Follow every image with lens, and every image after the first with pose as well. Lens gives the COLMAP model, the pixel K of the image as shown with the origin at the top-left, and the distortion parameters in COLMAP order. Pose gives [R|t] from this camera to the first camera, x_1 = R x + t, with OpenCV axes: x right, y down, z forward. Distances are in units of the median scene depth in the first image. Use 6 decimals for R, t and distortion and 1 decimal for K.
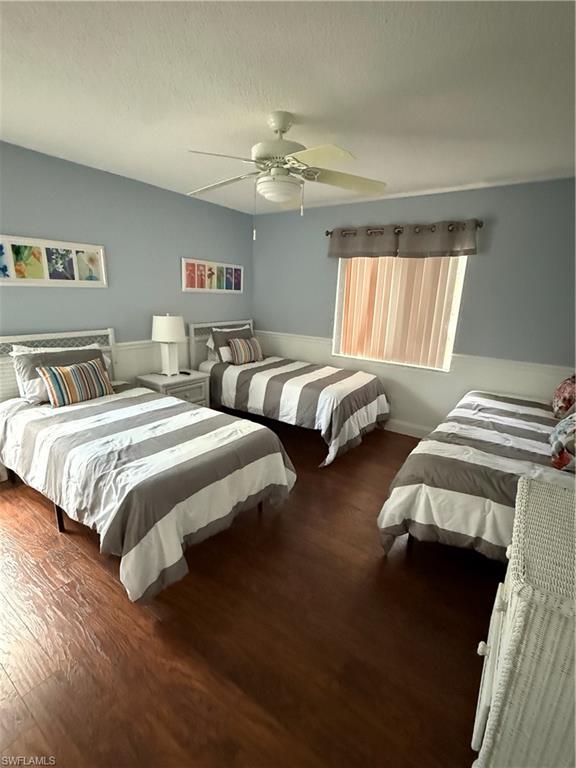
lens RADIAL K [[352.8, 0, 287.2], [0, 352.8, 384.3], [0, 0, 1]] dist [0.004463, 0.000179]
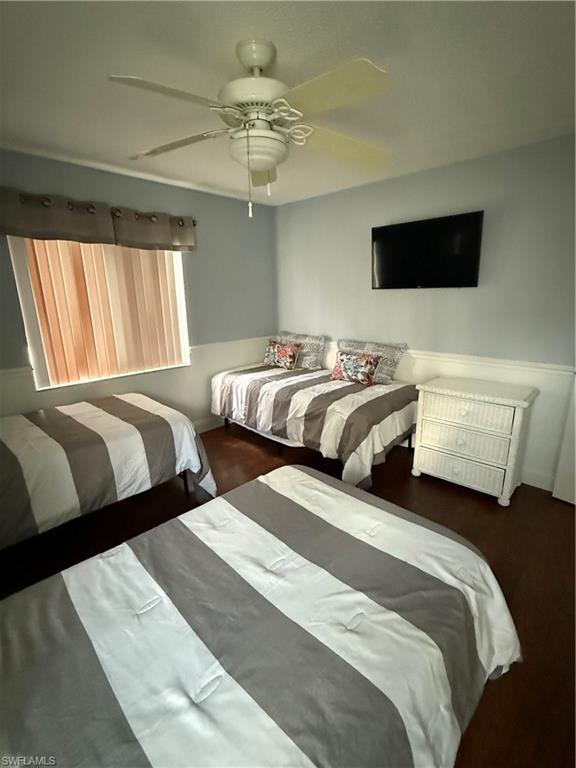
lens RADIAL K [[352.8, 0, 288.8], [0, 352.8, 384.1], [0, 0, 1]] dist [0.004463, 0.000179]
pose [[0.153724, -0.285574, 0.945947, -0.513361], [0.264146, 0.934363, 0.239151, -0.160057], [-0.952153, 0.213105, 0.219067, 0.537684]]
